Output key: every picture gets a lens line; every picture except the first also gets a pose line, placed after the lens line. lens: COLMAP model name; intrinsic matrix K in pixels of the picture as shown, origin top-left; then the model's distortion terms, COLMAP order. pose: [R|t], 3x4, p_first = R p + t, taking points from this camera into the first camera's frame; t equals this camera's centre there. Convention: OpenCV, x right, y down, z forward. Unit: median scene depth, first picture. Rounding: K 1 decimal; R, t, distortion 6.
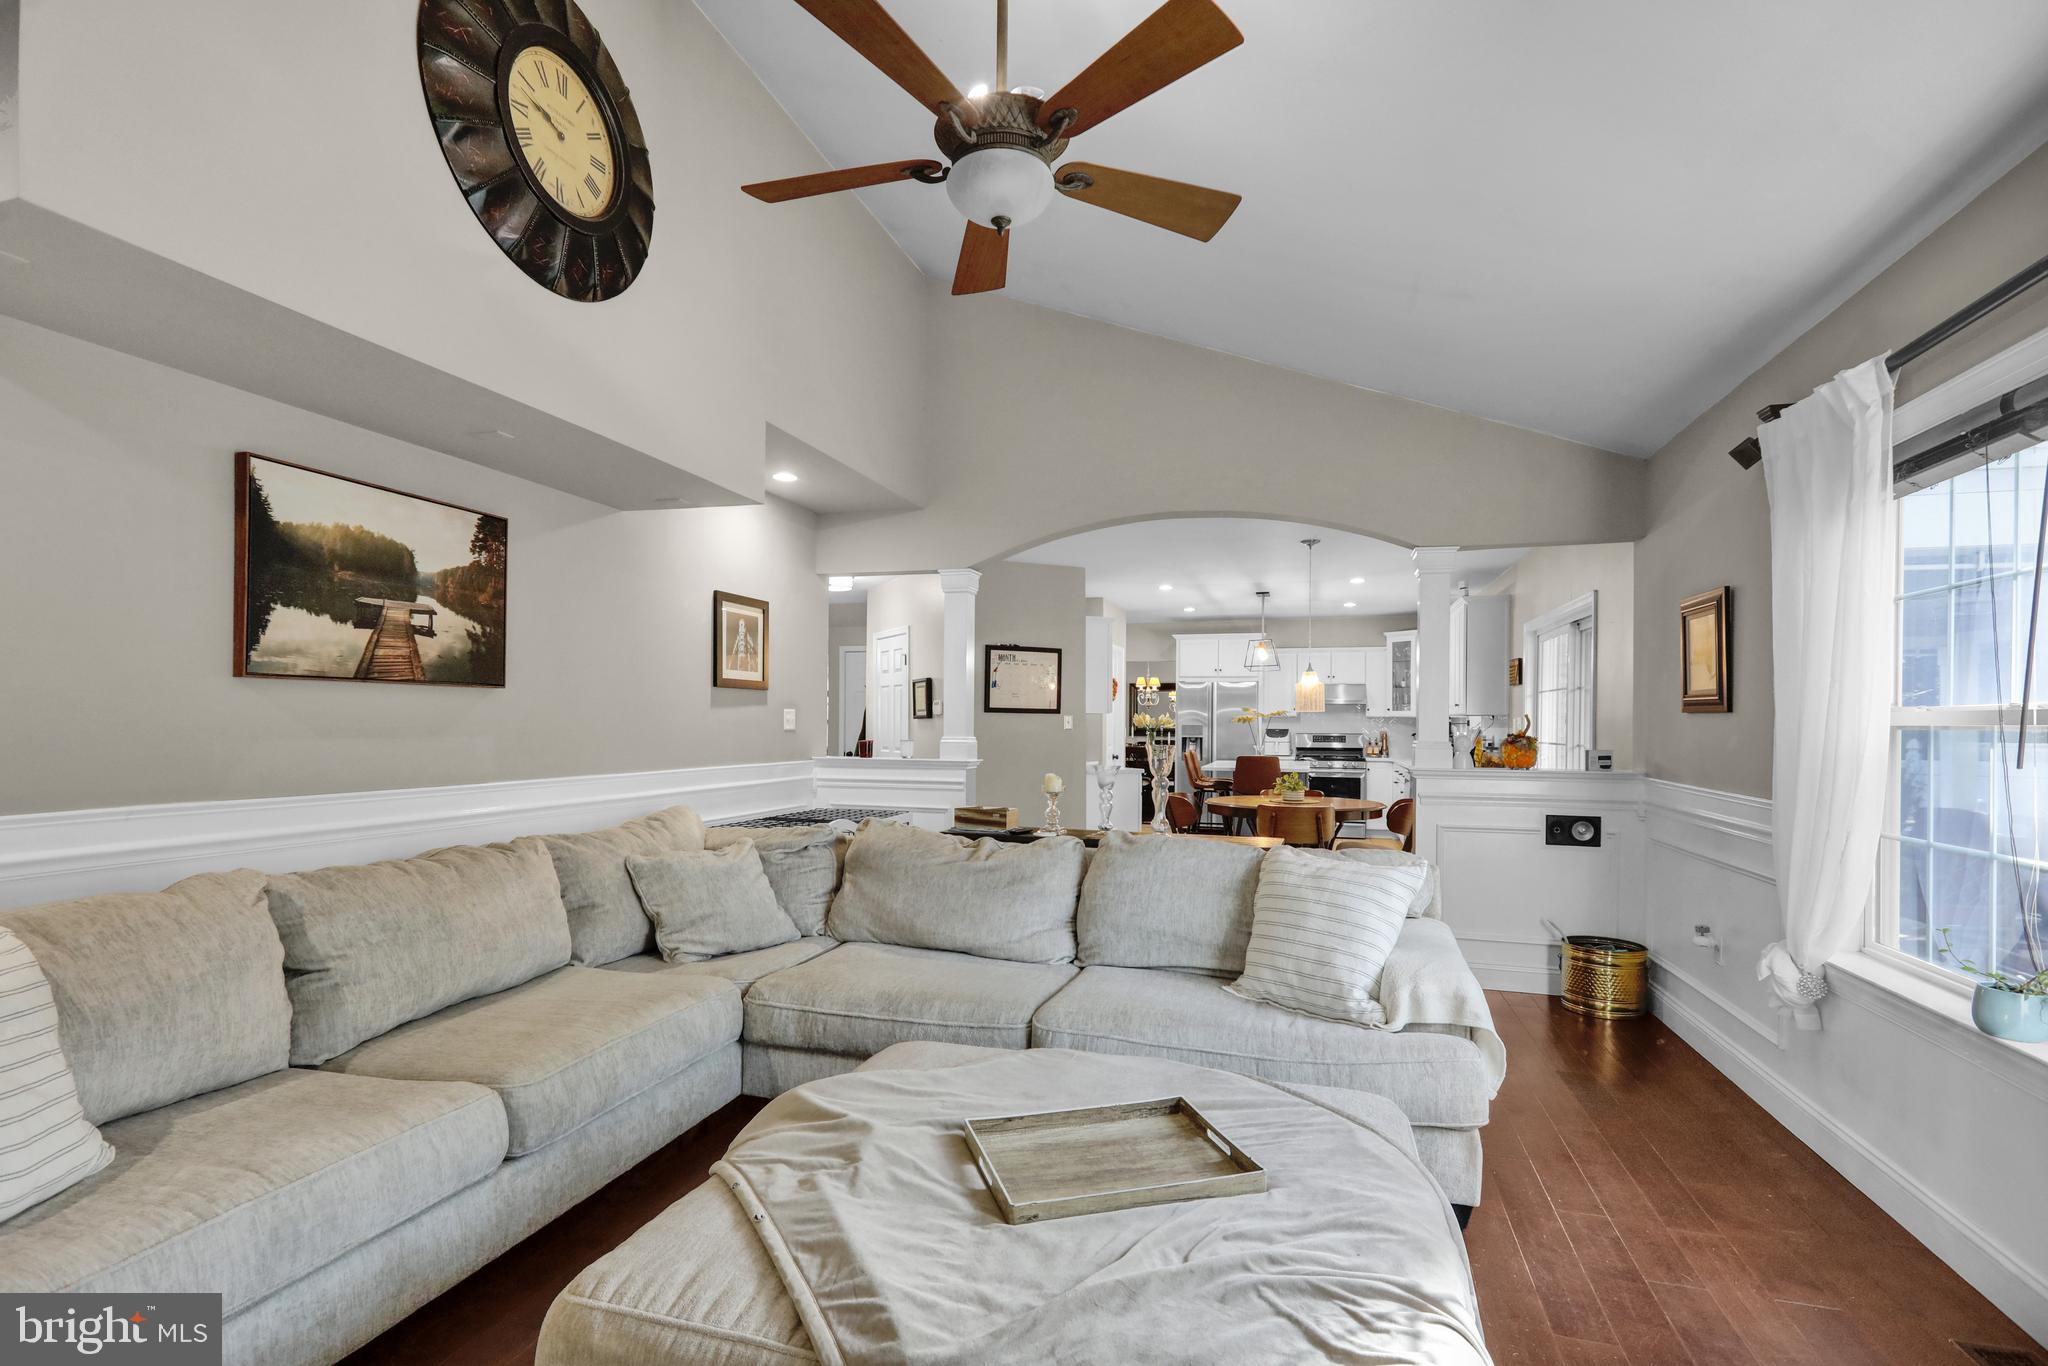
lens RADIAL K [[934.3, 0, 1013.7], [0, 934.3, 724.4], [0, 0, 1]] dist [-0.000176, 0.000125]
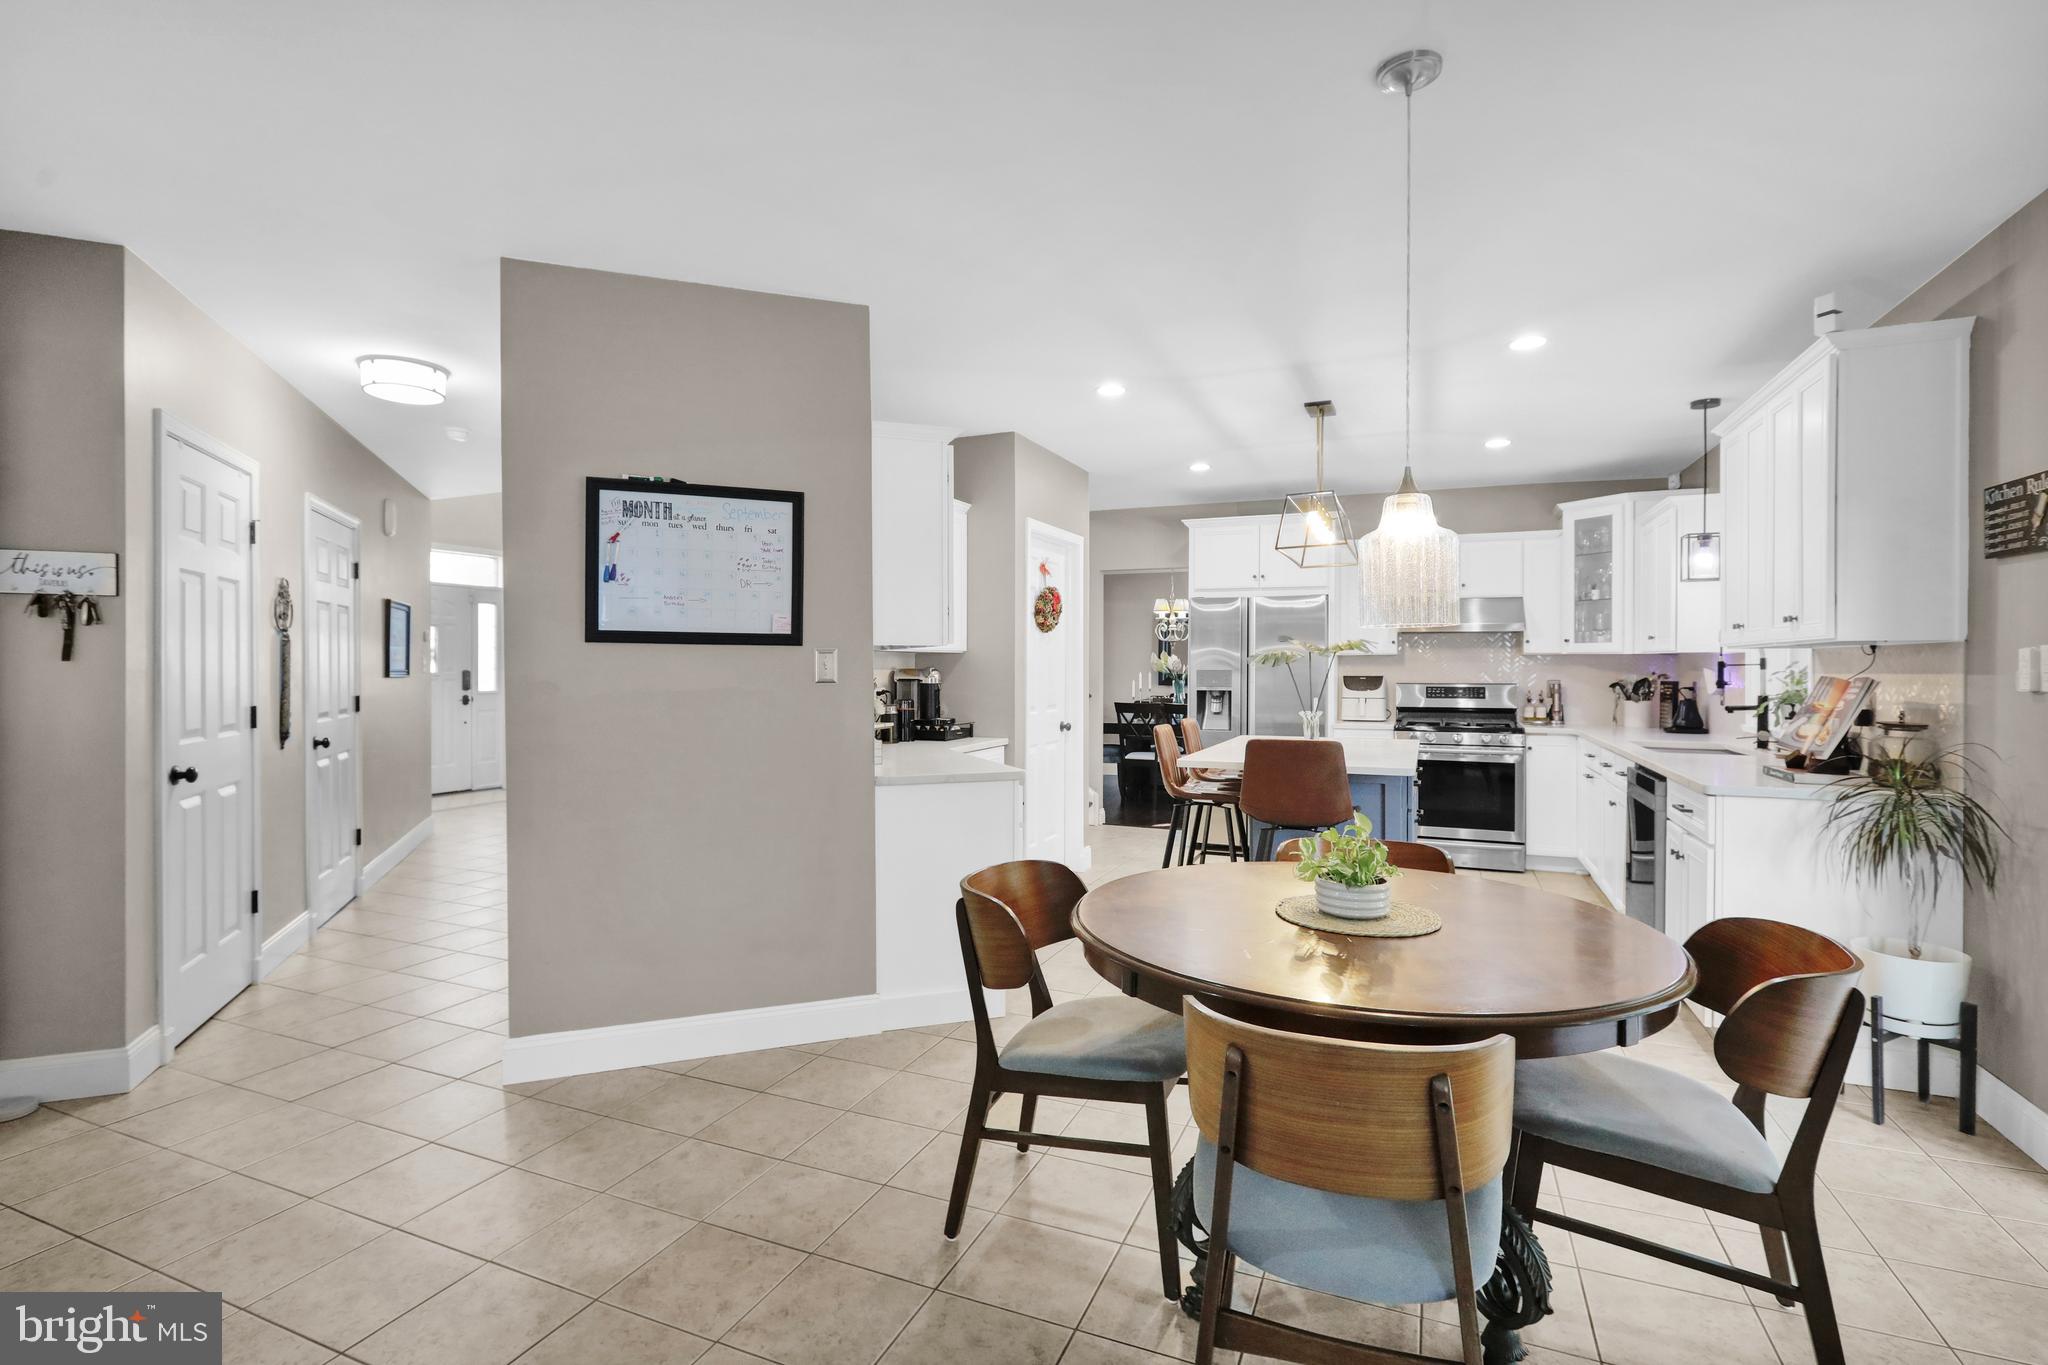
lens RADIAL K [[943.7, 0, 1025.3], [0, 943.7, 673.6], [0, 0, 1]] dist [0.012275, 0.000408]
pose [[0.995214, -0.003105, -0.097671, 0.135159], [0.003583, 0.999982, 0.004713, -0.000207], [0.097655, -0.005040, 0.995208, 0.406182]]
